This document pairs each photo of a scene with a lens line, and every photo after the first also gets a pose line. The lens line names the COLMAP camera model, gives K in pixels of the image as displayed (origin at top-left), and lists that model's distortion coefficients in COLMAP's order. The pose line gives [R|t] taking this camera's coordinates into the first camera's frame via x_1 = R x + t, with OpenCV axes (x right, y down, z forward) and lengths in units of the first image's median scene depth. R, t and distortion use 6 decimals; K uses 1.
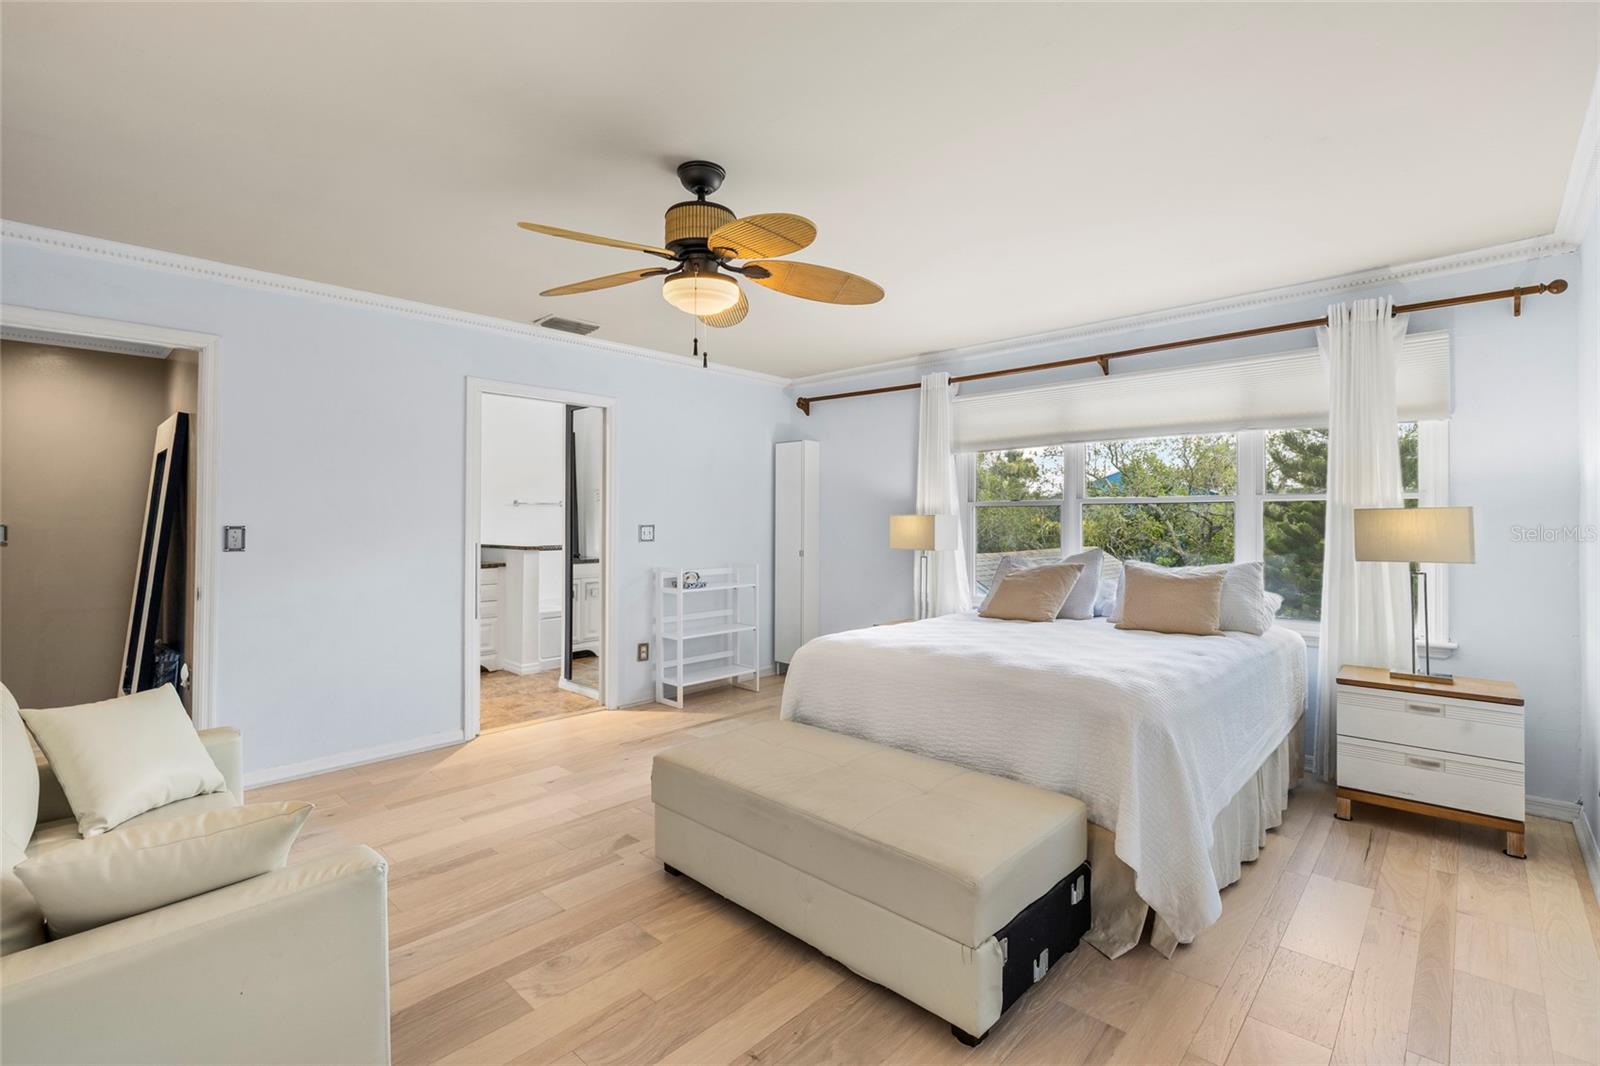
lens RADIAL K [[714.7, 0, 792.7], [0, 714.7, 516.9], [0, 0, 1]] dist [-0.002806, -0.000303]
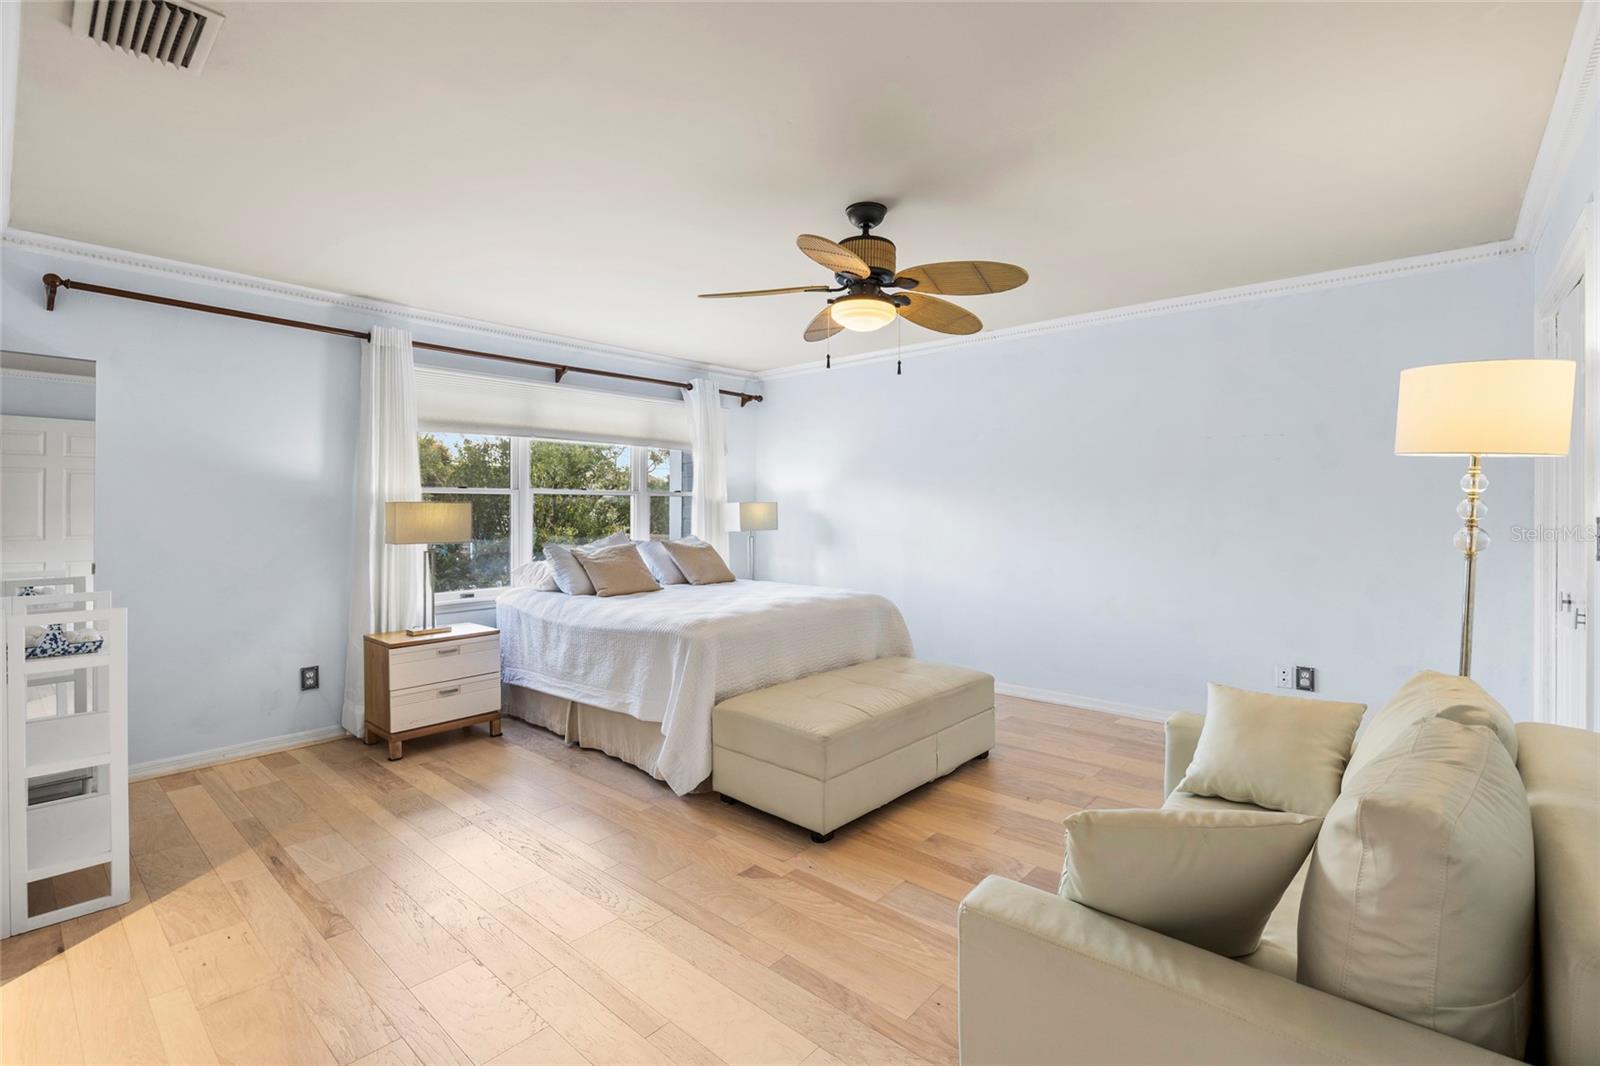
lens RADIAL K [[718.3, 0, 796.0], [0, 718.3, 518.6], [0, 0, 1]] dist [-0.020940, 0.000241]
pose [[-0.031947, -0.014270, 0.999388, -0.931652], [-0.005722, 0.999884, 0.014094, 0.004267], [-0.999473, -0.005269, -0.032025, 0.824855]]
